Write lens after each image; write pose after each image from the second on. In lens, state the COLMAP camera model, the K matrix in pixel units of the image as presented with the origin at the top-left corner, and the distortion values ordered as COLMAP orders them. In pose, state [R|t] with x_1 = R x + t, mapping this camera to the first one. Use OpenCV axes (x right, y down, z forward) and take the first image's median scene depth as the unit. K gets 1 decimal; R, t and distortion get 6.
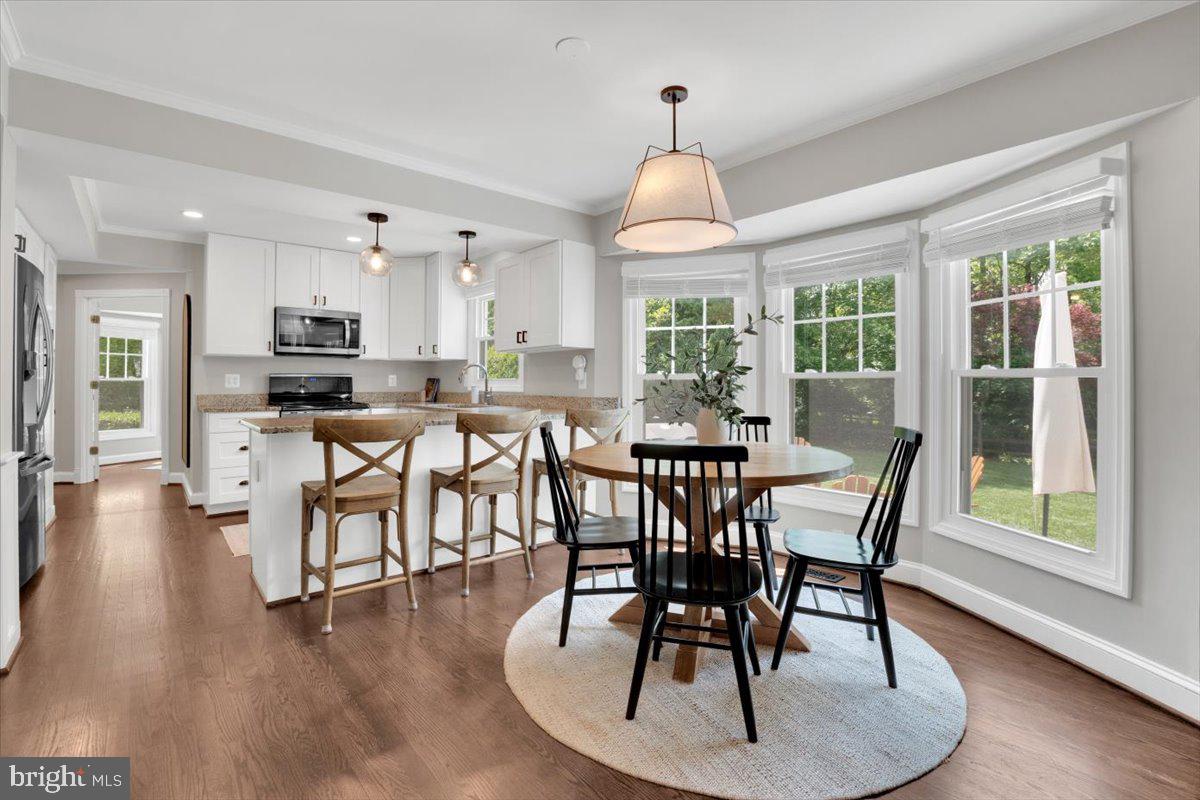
lens RADIAL K [[549.8, 0, 571.3], [0, 549.8, 379.2], [0, 0, 1]] dist [-0.004035, -0.000382]
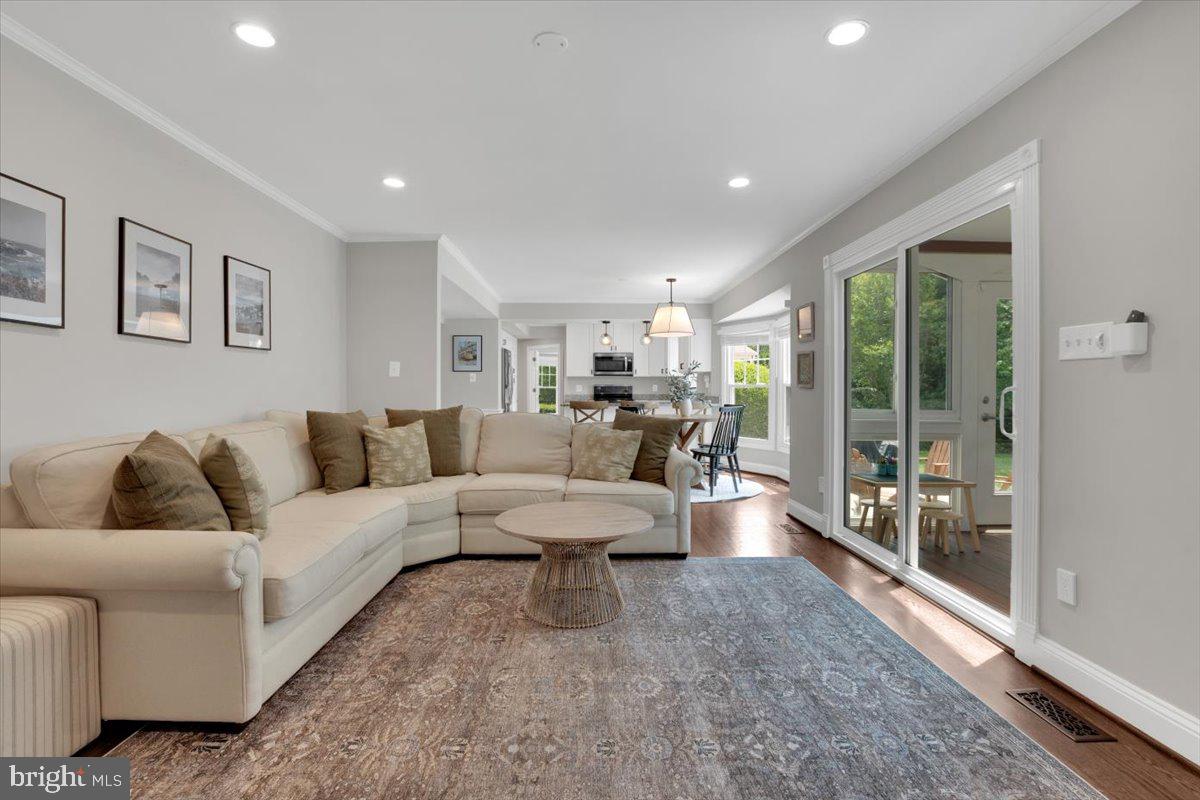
lens RADIAL K [[544.5, 0, 588.2], [0, 544.5, 384.4], [0, 0, 1]] dist [-0.013987, 0.000115]
pose [[0.788878, -0.005530, -0.614525, 0.649596], [0.004213, 0.999985, -0.003591, -0.004284], [0.614535, 0.000244, 0.788889, -0.587622]]
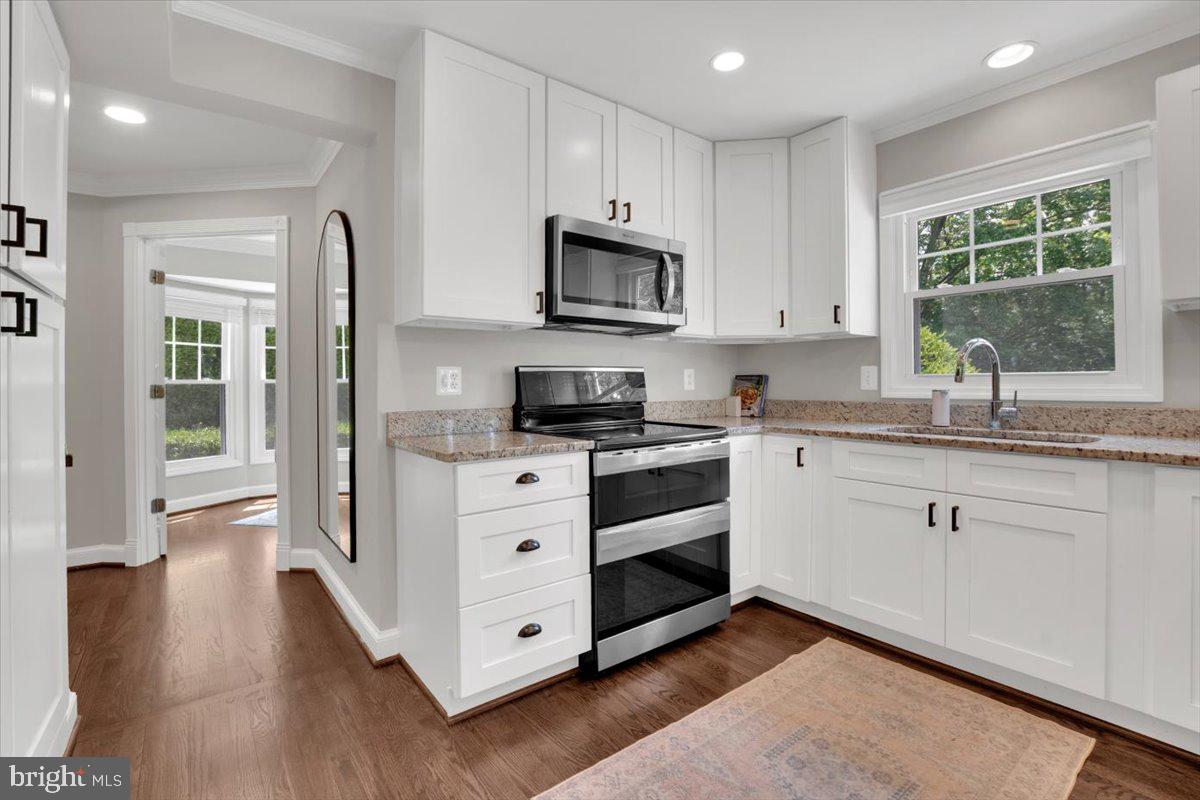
lens RADIAL K [[544.5, 0, 588.2], [0, 544.5, 384.4], [0, 0, 1]] dist [-0.013987, 0.000115]
pose [[0.999531, -0.007306, -0.029752, -0.448684], [0.007493, 0.999953, 0.006166, 0.003574], [0.029705, -0.006386, 0.999538, 0.500280]]
